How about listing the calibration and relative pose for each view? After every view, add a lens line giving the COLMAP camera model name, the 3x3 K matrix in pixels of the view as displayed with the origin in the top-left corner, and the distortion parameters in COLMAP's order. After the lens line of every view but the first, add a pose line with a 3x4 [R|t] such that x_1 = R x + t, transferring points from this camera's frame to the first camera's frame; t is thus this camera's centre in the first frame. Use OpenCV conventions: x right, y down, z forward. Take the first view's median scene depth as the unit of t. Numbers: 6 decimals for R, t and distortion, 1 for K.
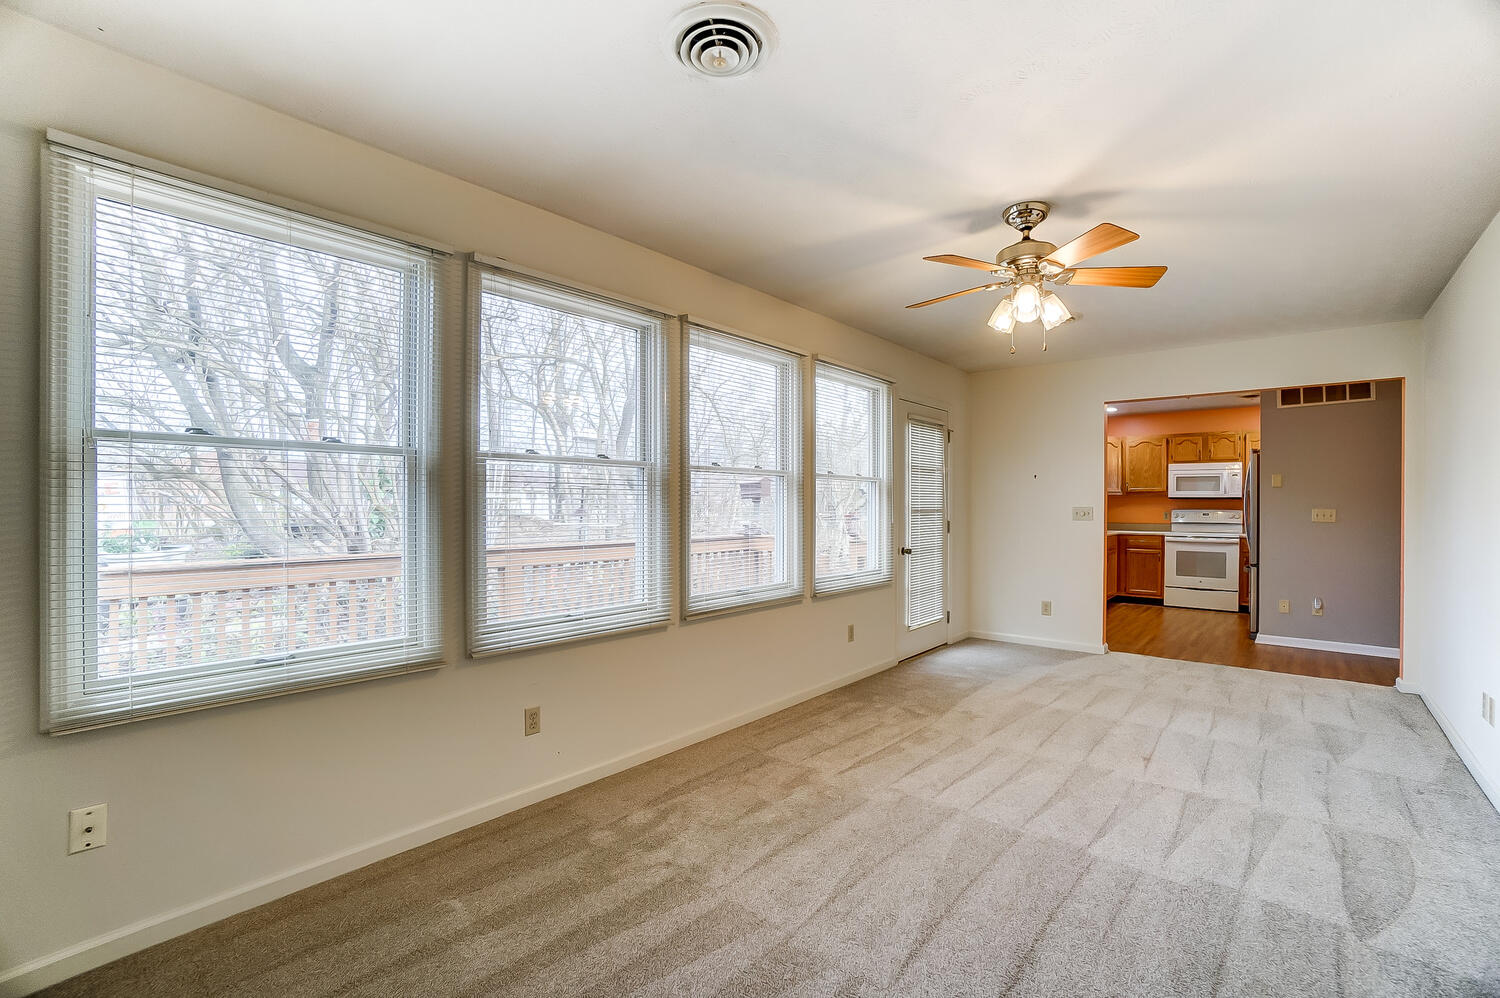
lens RADIAL K [[660.7, 0, 746.7], [0, 660.7, 505.7], [0, 0, 1]] dist [-0.064833, 0.022074]
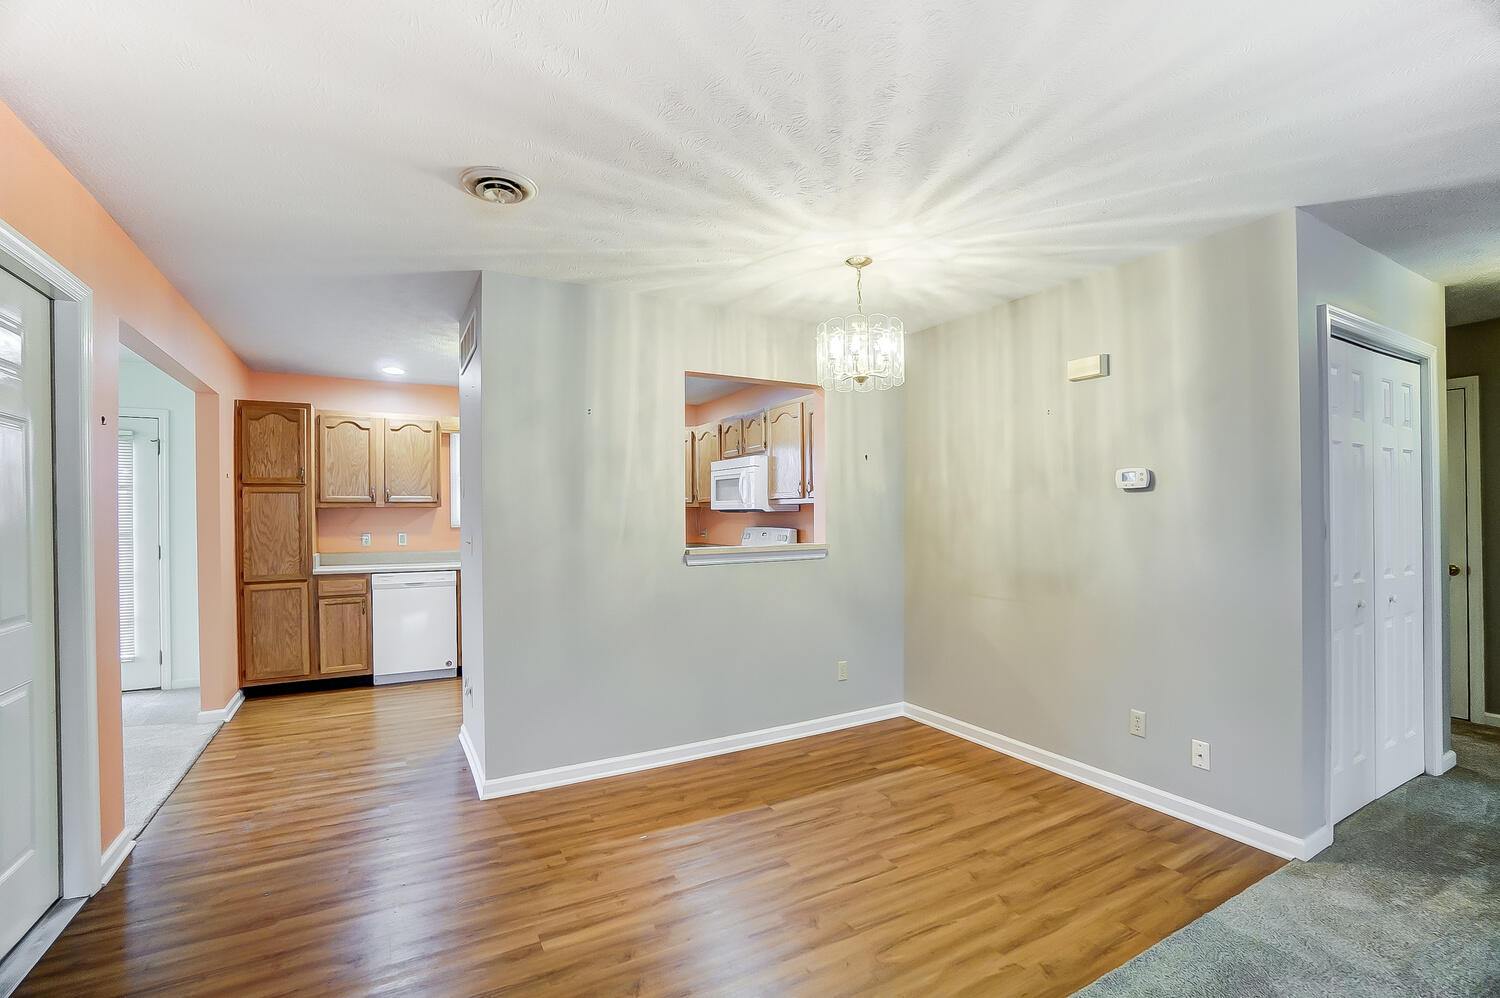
lens RADIAL K [[660.7, 0, 746.7], [0, 660.7, 505.7], [0, 0, 1]] dist [-0.064833, 0.022074]
pose [[0.936700, -0.016886, -0.349727, 0.946214], [0.012853, 0.999821, -0.013850, -0.006650], [0.349898, 0.008478, 0.936749, 0.346769]]
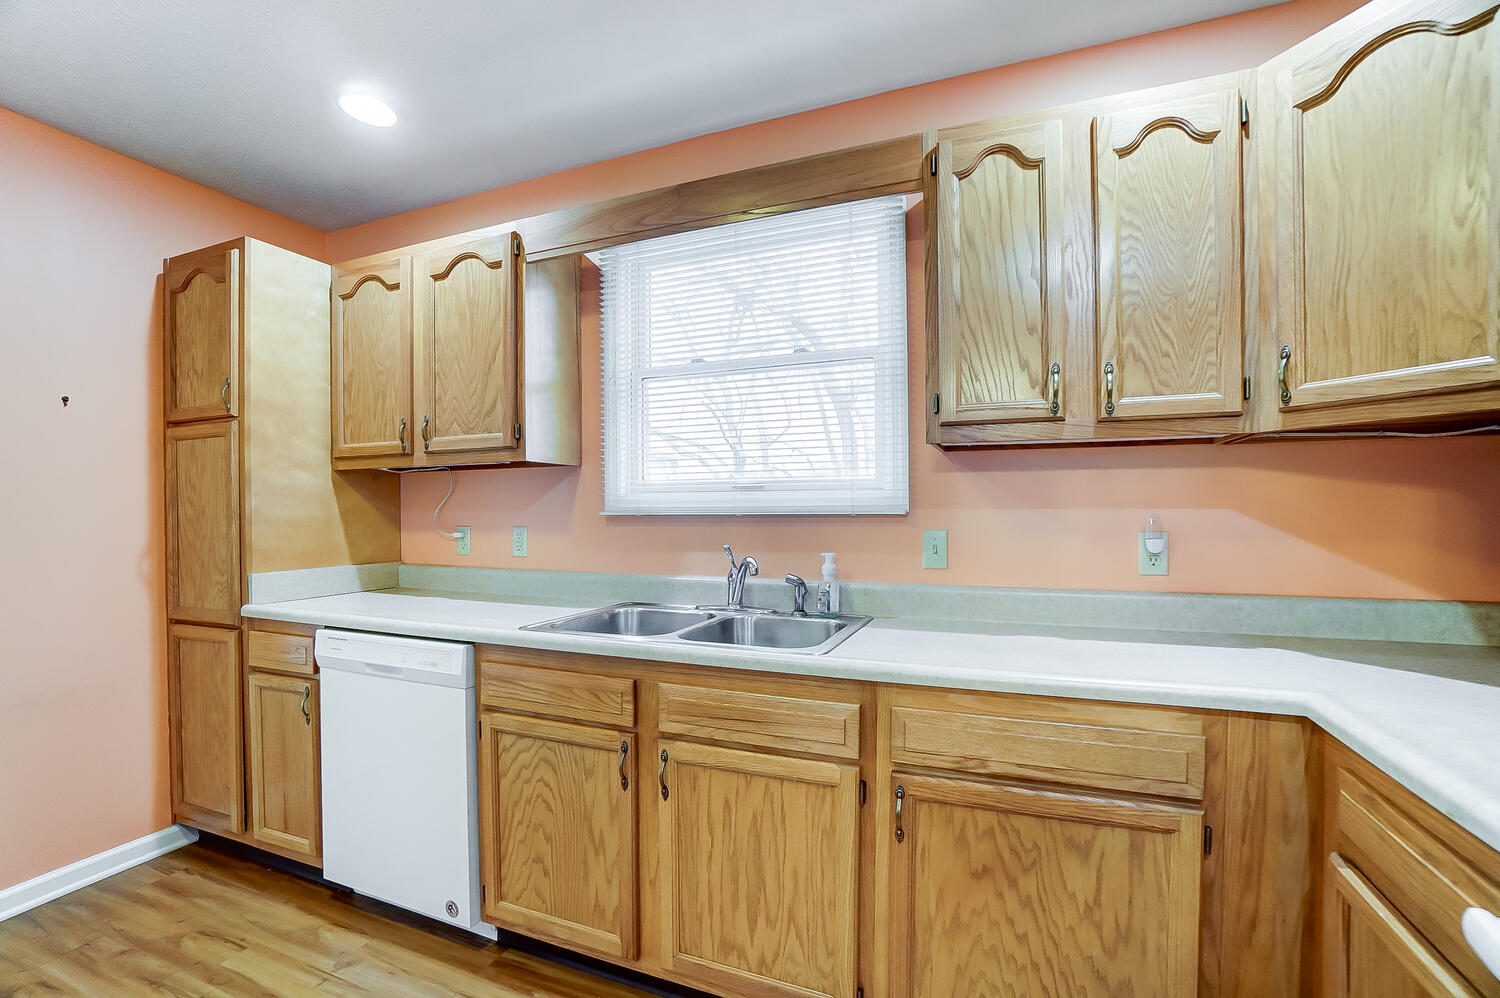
lens RADIAL K [[665.0, 0, 749.5], [0, 665.0, 517.4], [0, 0, 1]] dist [-0.054632, 0.017517]
pose [[0.306786, 0.003232, -0.951773, 0.681549], [0.006700, 0.999962, 0.005555, 0.002664], [0.951755, -0.008081, 0.306753, 0.878797]]
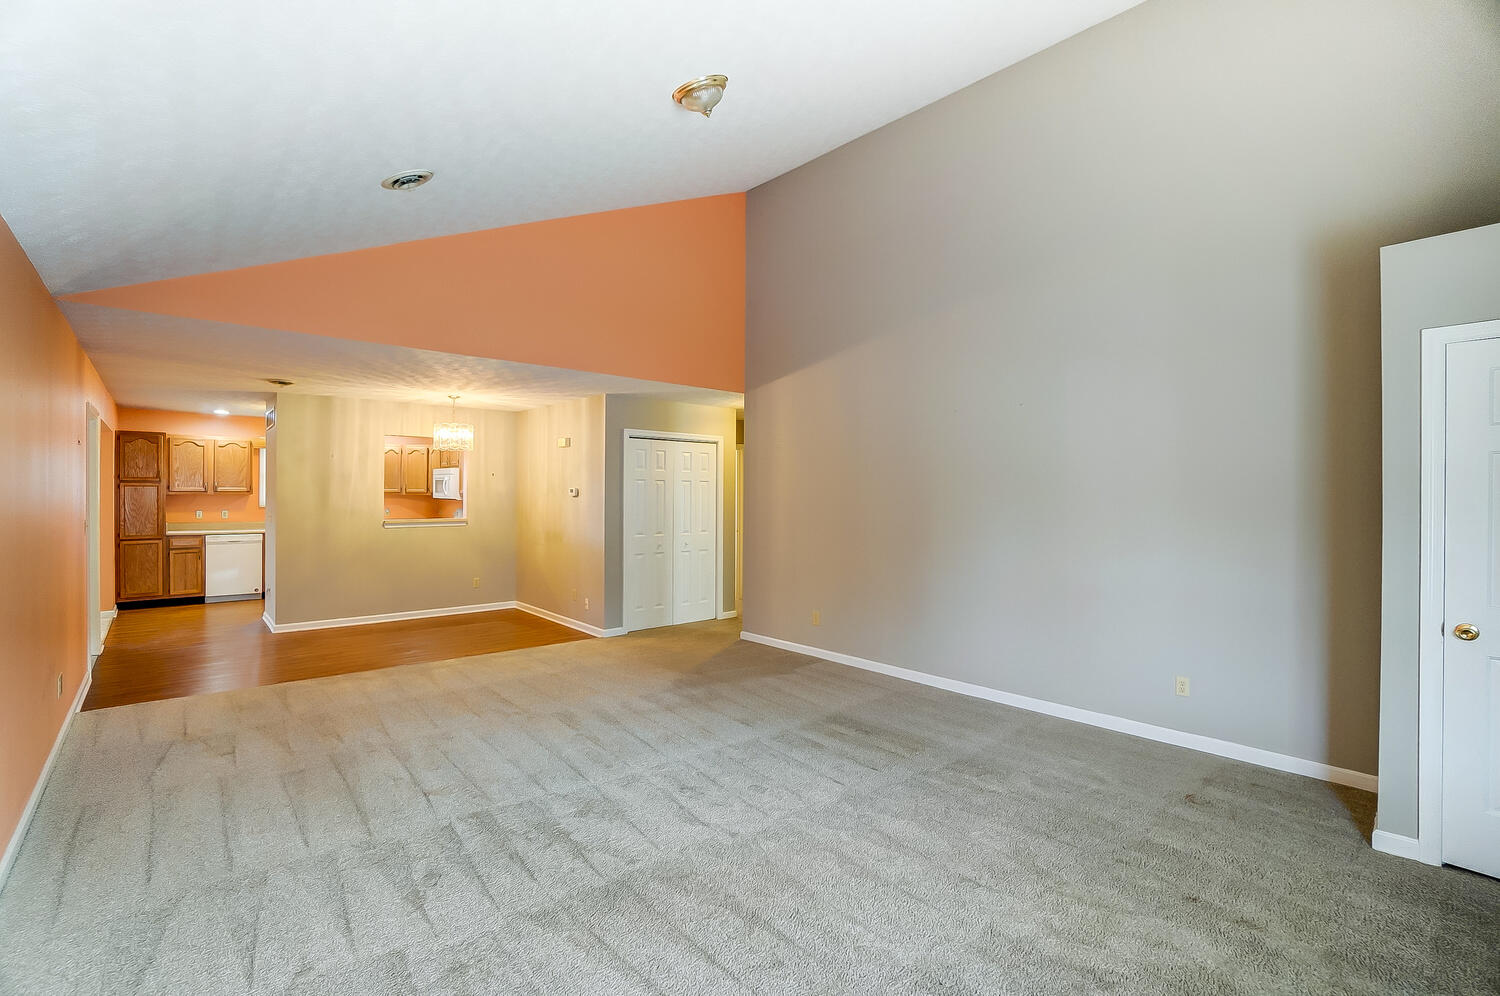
lens RADIAL K [[669.3, 0, 730.7], [0, 669.3, 487.4], [0, 0, 1]] dist [-0.051288, 0.020955]
pose [[0.987672, 0.000092, -0.156538, 1.374634], [-0.001334, 0.999968, -0.007828, -0.023178], [0.156533, 0.007941, 0.987641, -0.088203]]
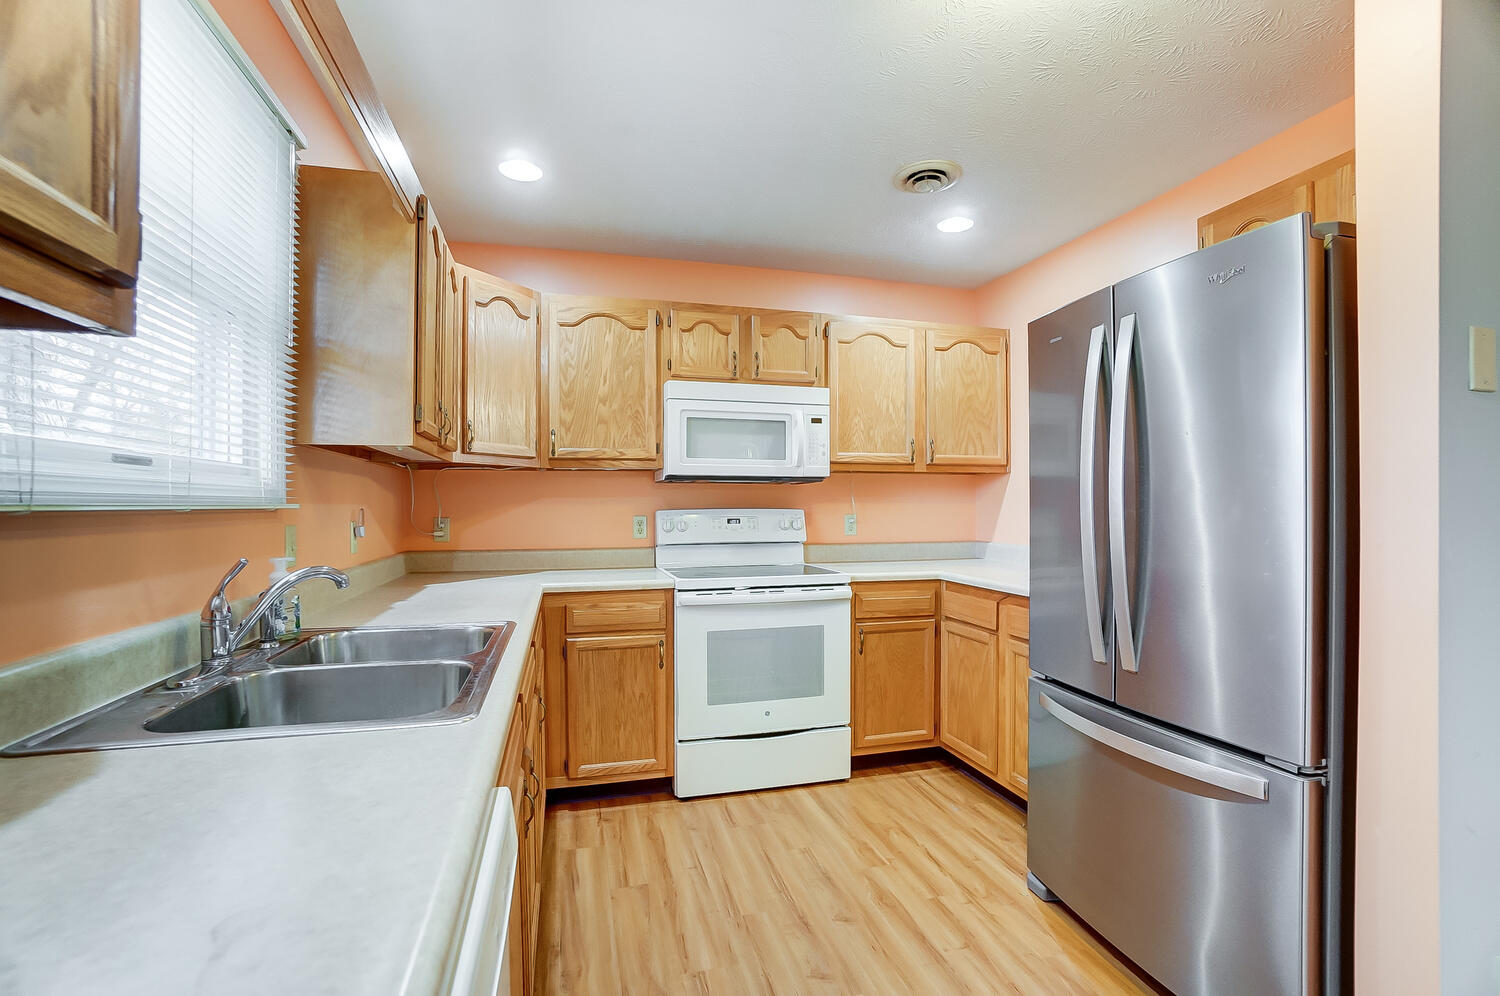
lens RADIAL K [[660.7, 0, 746.7], [0, 660.7, 504.7], [0, 0, 1]] dist [-0.064833, 0.022074]
pose [[0.565861, -0.006811, 0.824472, 0.385195], [0.006247, 0.999973, 0.003972, 0.002136], [-0.824477, 0.002903, 0.565888, 0.767793]]
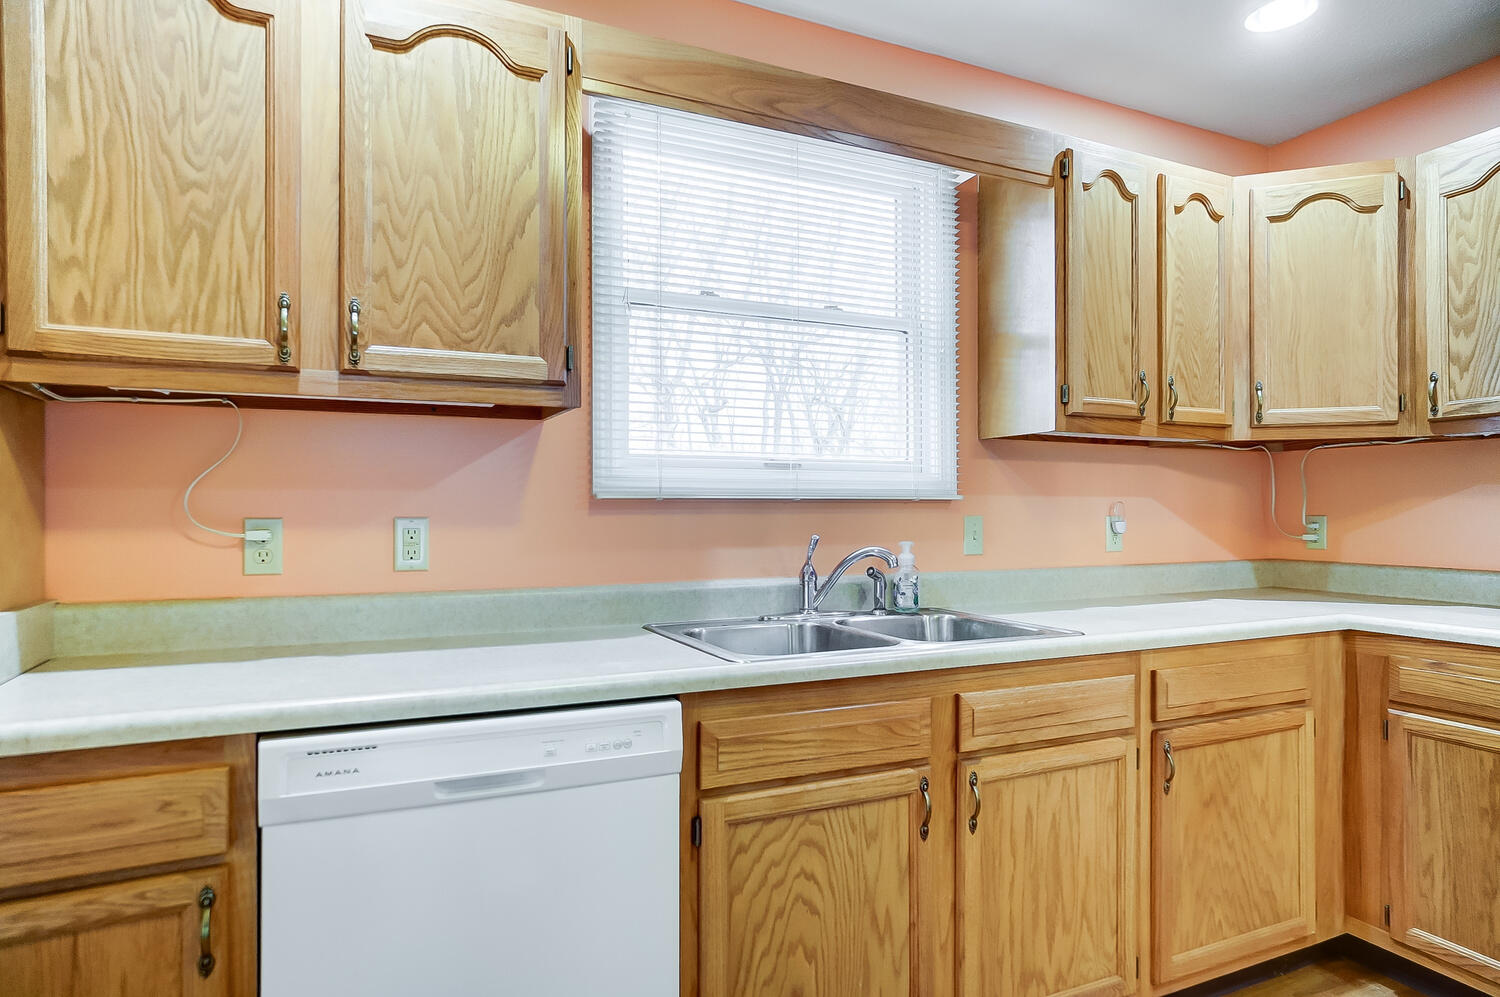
lens RADIAL K [[869.3, 0, 750.0], [0, 869.3, 498.5], [0, 0, 1]] dist [-0.022113, 0.026047]
pose [[0.908010, -0.010378, -0.418819, 0.533494], [0.005155, 0.999894, -0.013601, 0.006634], [0.418916, 0.010191, 0.907968, 0.699769]]
